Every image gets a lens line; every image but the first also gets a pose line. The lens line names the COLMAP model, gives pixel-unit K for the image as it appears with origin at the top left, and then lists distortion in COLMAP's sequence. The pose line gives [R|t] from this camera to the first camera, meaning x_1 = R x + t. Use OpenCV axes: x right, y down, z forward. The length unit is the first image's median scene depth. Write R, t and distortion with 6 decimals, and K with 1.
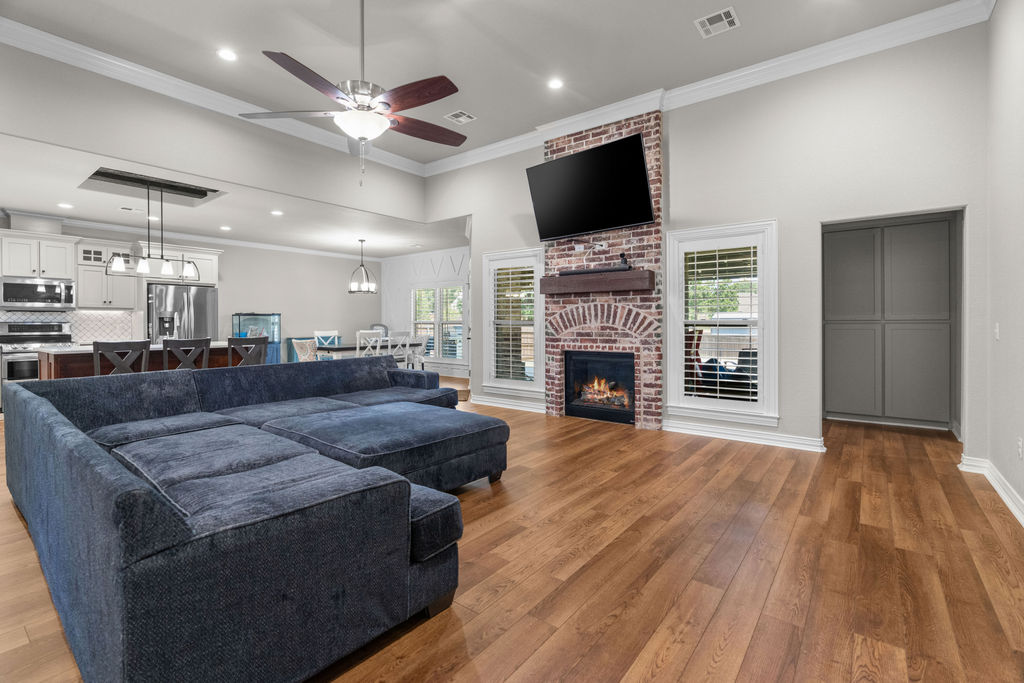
lens RADIAL K [[468.6, 0, 509.7], [0, 468.6, 321.2], [0, 0, 1]] dist [-0.010876, 0.000330]
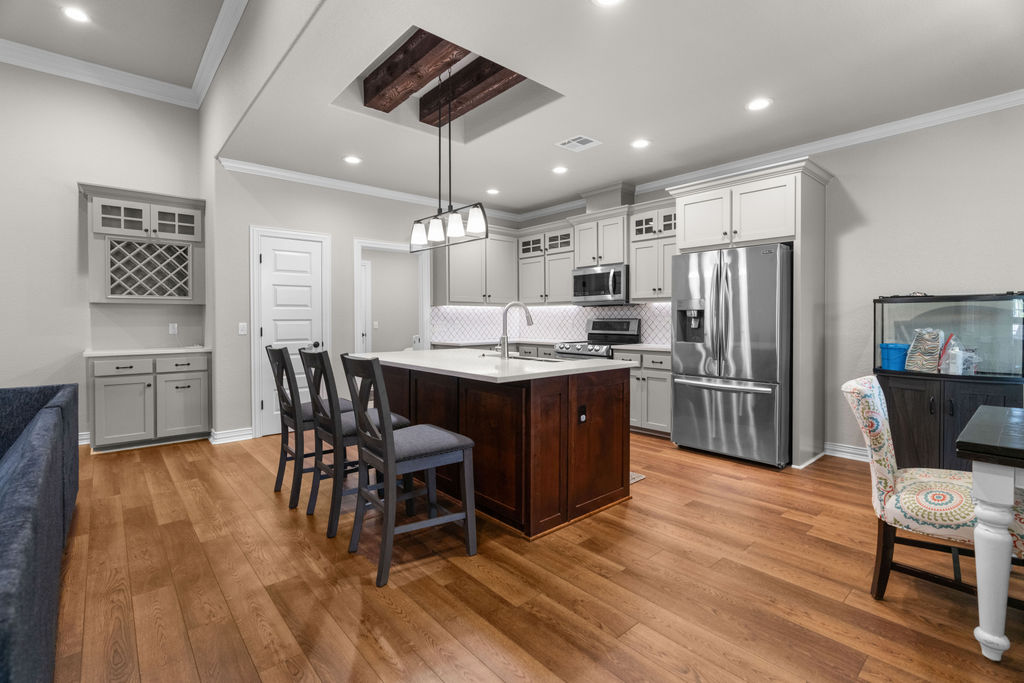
lens RADIAL K [[466.0, 0, 506.1], [0, 466.0, 328.1], [0, 0, 1]] dist [-0.002573, 0.001103]
pose [[-0.194469, 0.022049, -0.980661, -0.178974], [0.003742, 0.999757, 0.021736, 0.000892], [0.980902, 0.000557, -0.194504, 1.179994]]
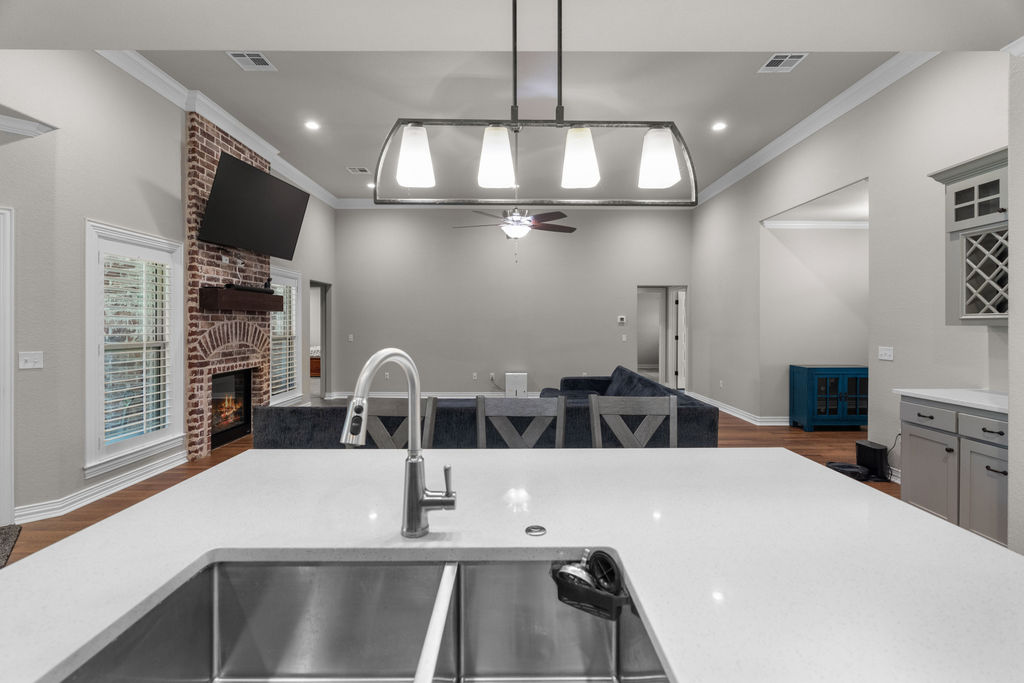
lens RADIAL K [[474.2, 0, 513.5], [0, 474.2, 322.9], [0, 0, 1]] dist [0.000259, 0.000607]
pose [[-0.619004, 0.005036, 0.785372, -0.940828], [0.001199, 0.999984, -0.005466, -0.028226], [-0.785387, -0.002442, -0.619000, 1.152163]]
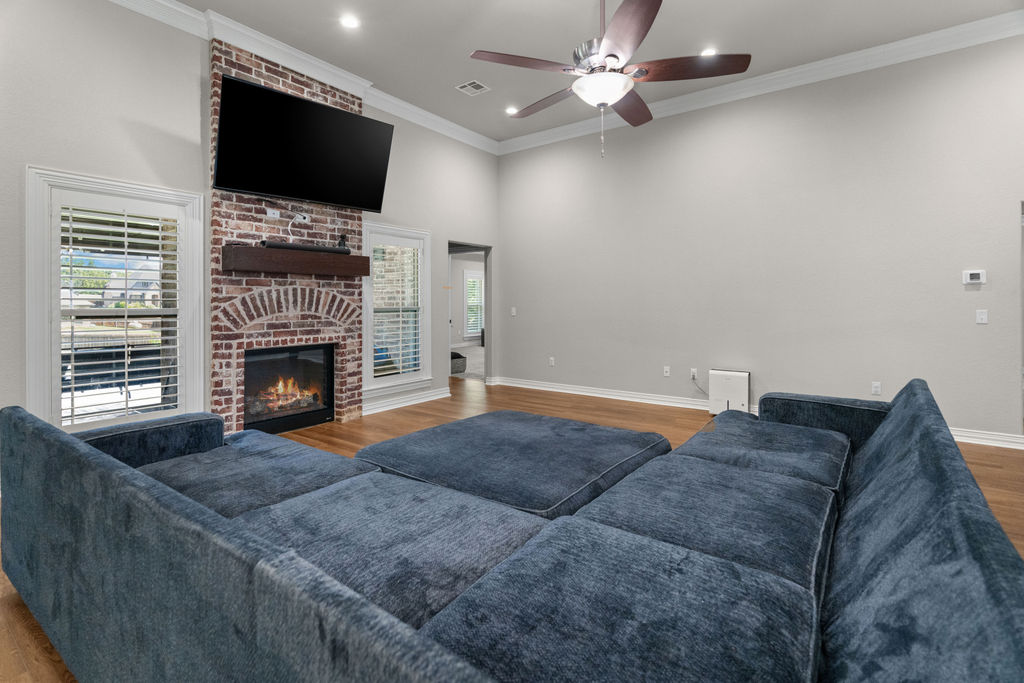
lens RADIAL K [[482.5, 0, 510.9], [0, 482.5, 300.2], [0, 0, 1]] dist [-0.002387, 0.000235]
pose [[-0.030684, 0.009249, 0.999486, -0.662646], [0.002567, 0.999955, -0.009175, -0.006364], [-0.999526, 0.002285, -0.030707, 0.647805]]
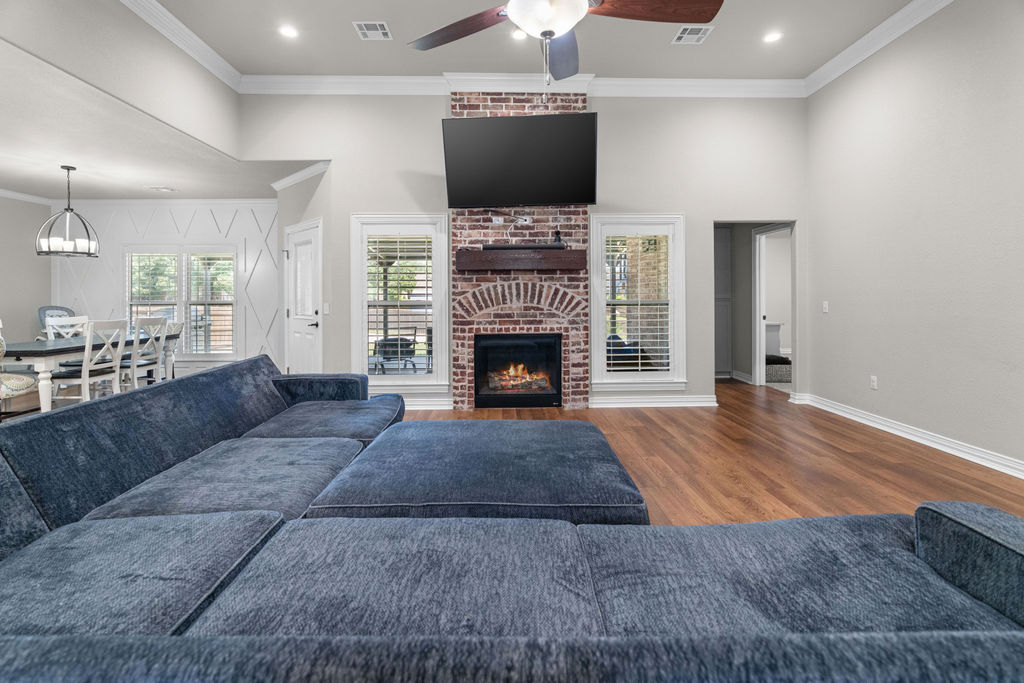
lens RADIAL K [[481.4, 0, 515.1], [0, 481.4, 293.5], [0, 0, 1]] dist [-0.006443, 0.000404]
pose [[0.771200, 0.003188, 0.636585, -0.425212], [0.003240, 0.999955, -0.008933, -0.006545], [-0.636585, 0.008952, 0.771155, 0.267599]]
